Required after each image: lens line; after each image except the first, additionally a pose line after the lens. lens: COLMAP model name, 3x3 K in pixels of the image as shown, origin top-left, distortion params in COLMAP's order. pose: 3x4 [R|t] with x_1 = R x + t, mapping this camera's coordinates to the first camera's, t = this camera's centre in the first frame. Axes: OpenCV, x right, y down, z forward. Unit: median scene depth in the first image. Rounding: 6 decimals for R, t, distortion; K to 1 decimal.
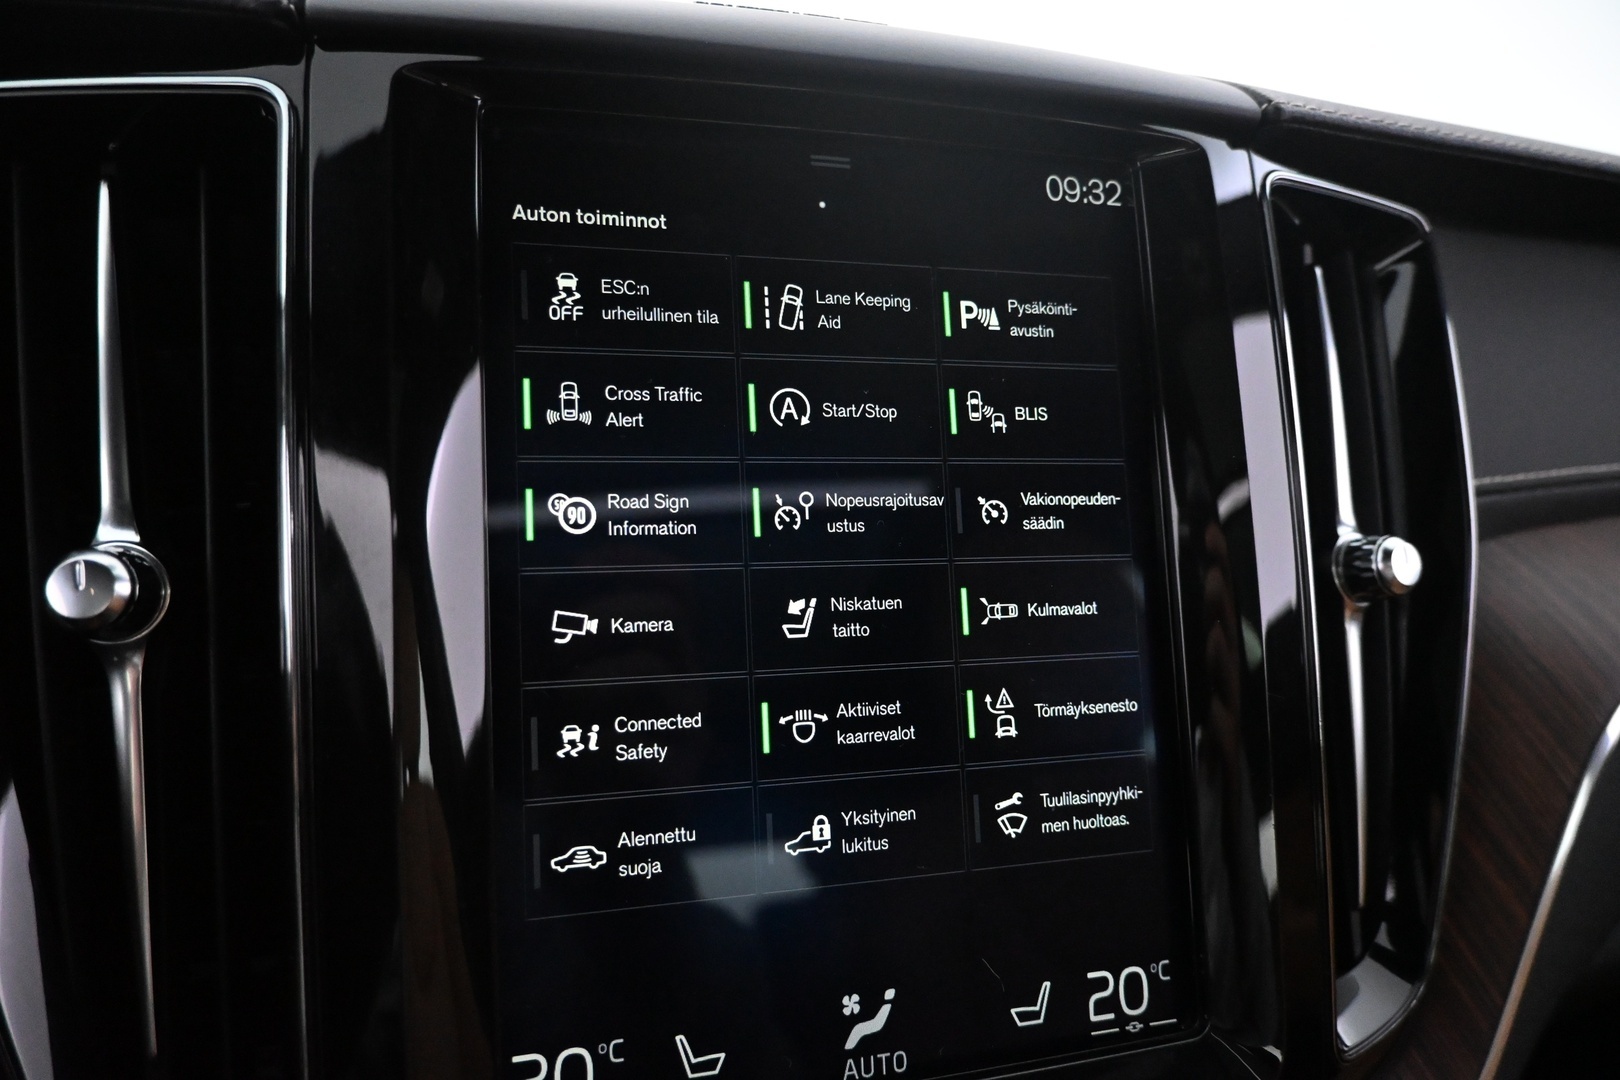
lens RADIAL K [[1099.3, 0, 810.0], [0, 1099.3, 540.0], [0, 0, 1]] dist [0.014707, -0.017200]
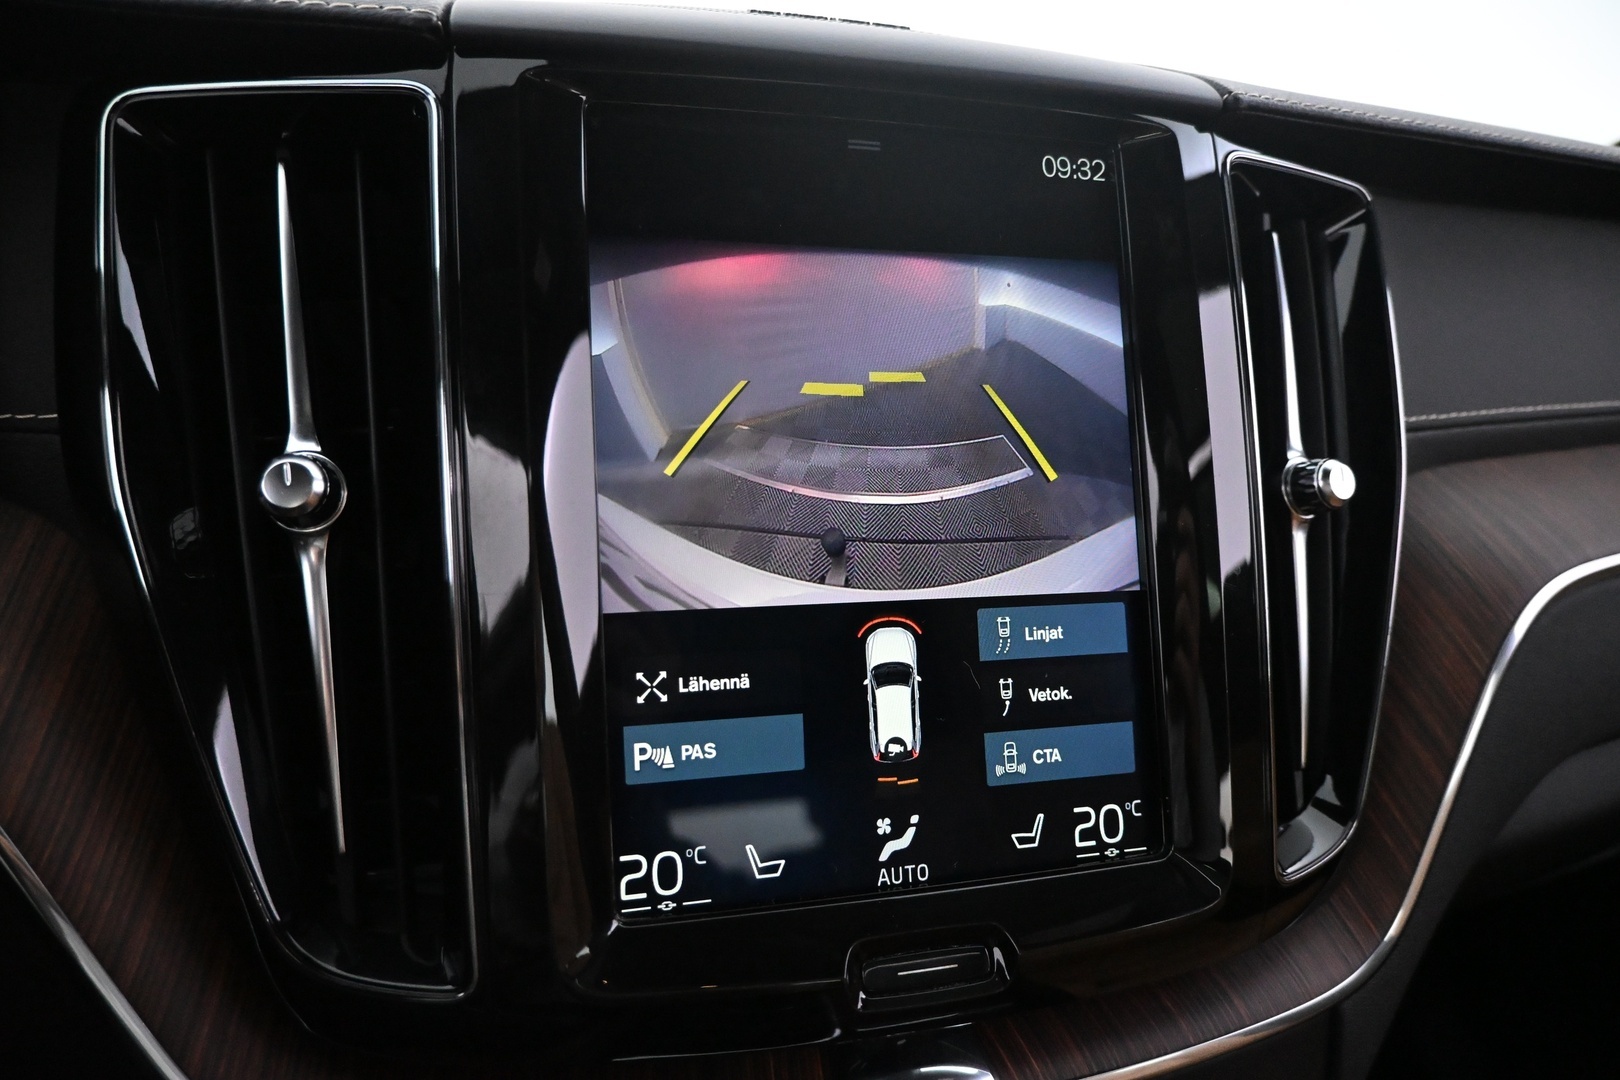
lens RADIAL K [[1099.3, 0, 810.0], [0, 1099.3, 540.0], [0, 0, 1]] dist [0.014707, -0.017200]
pose [[0.999997, -0.002494, -0.000502, -0.038413], [0.002505, 0.999735, 0.022905, 0.058476], [0.000445, -0.022906, 0.999738, -0.205444]]
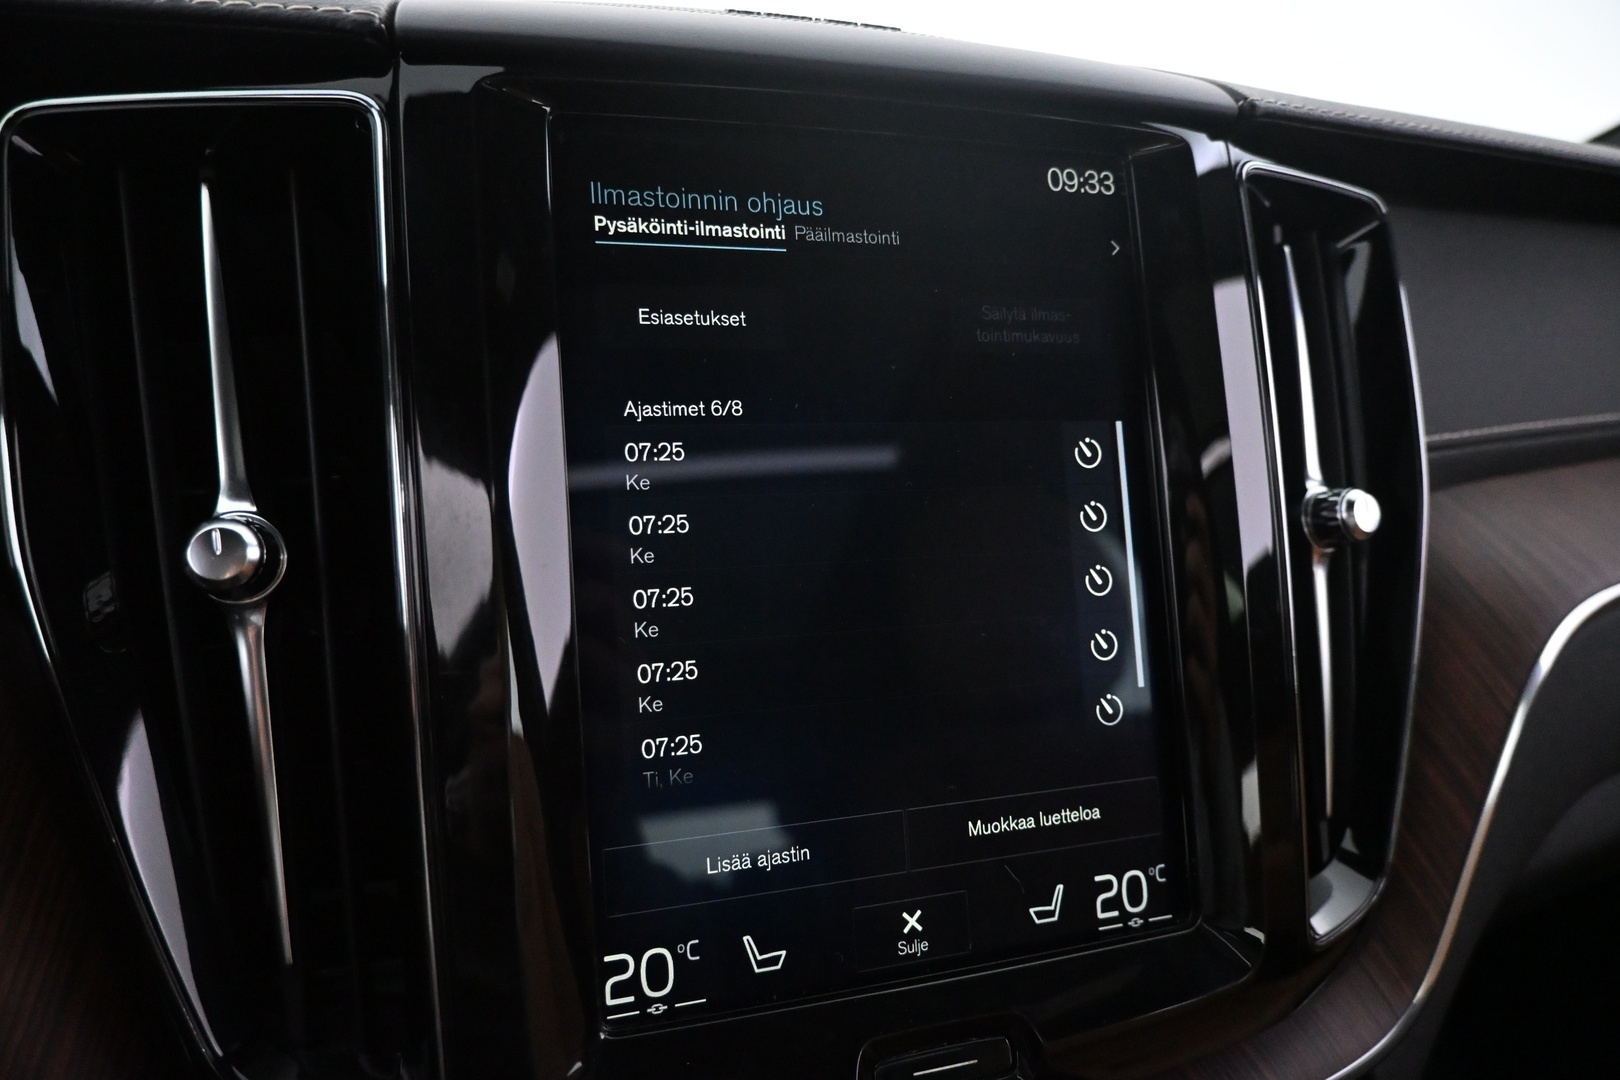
lens RADIAL K [[1099.3, 0, 810.0], [0, 1099.3, 540.0], [0, 0, 1]] dist [0.014707, -0.017200]
pose [[0.999177, -0.019376, 0.035639, -0.069594], [0.018323, 0.999392, 0.029653, 0.005619], [-0.036192, -0.028976, 0.998925, -0.106434]]
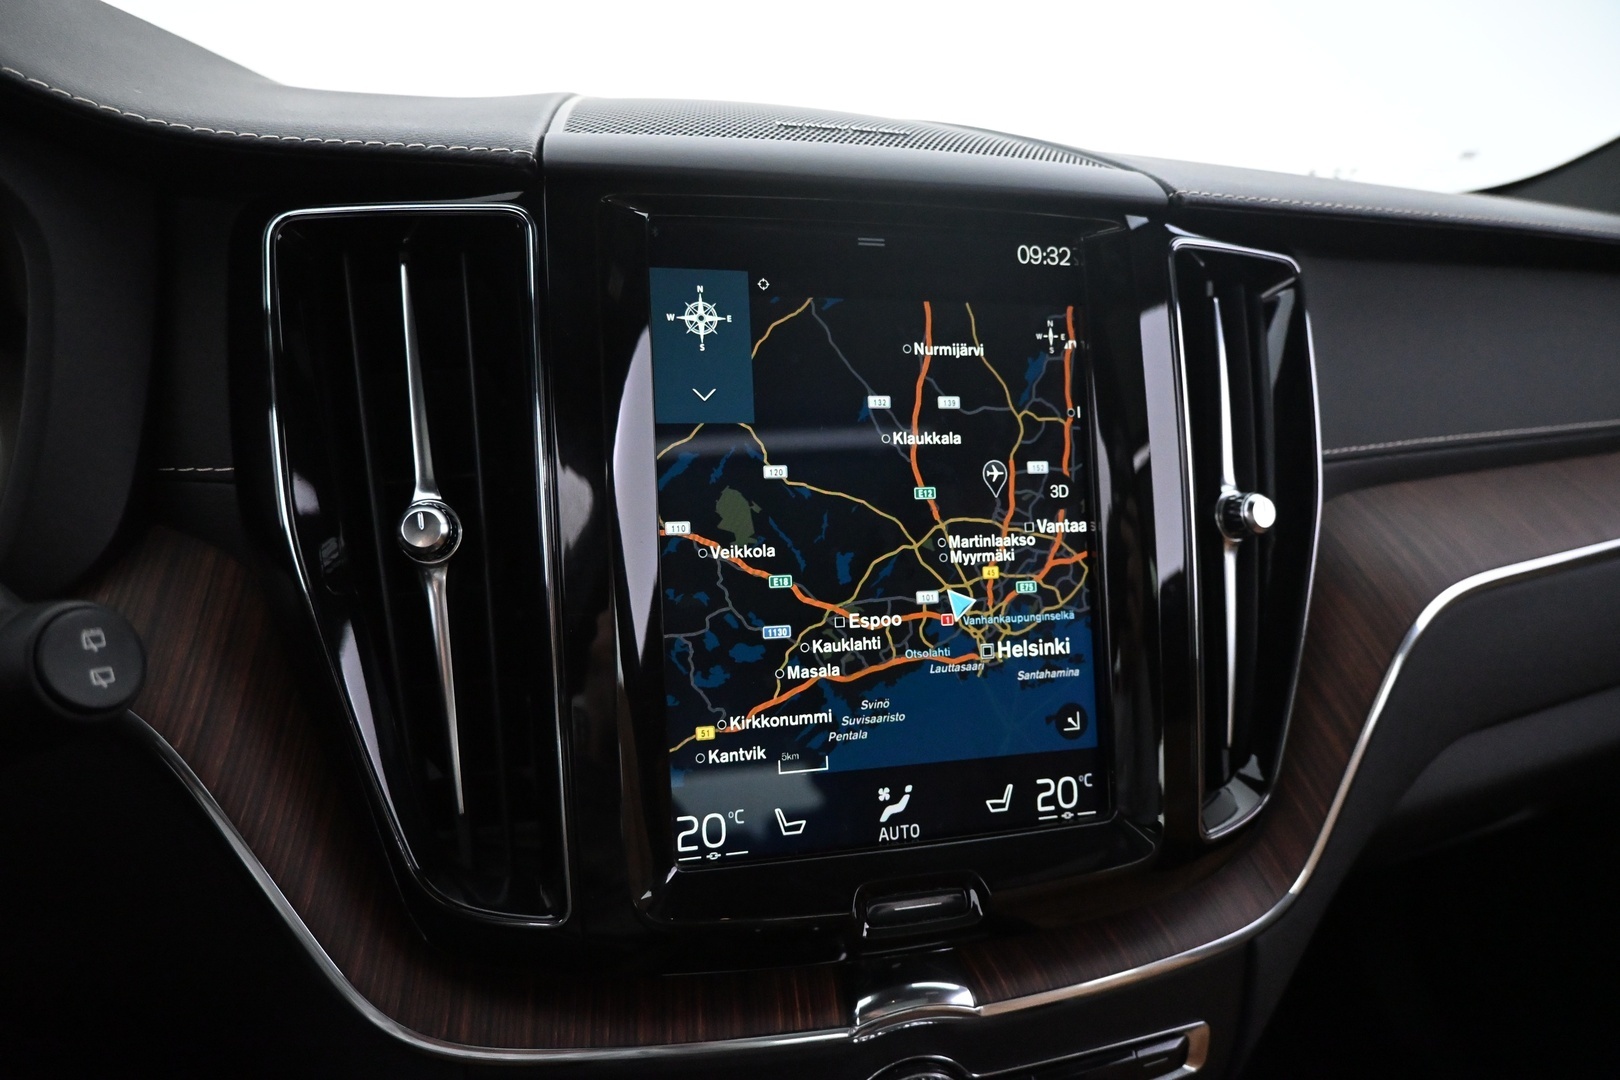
lens RADIAL K [[1099.3, 0, 810.0], [0, 1099.3, 540.0], [0, 0, 1]] dist [0.014707, -0.017200]
pose [[0.999999, 0.001250, -0.000583, -0.057844], [-0.001215, 0.998420, 0.056183, -0.023521], [0.000652, -0.056182, 0.998420, -0.464680]]
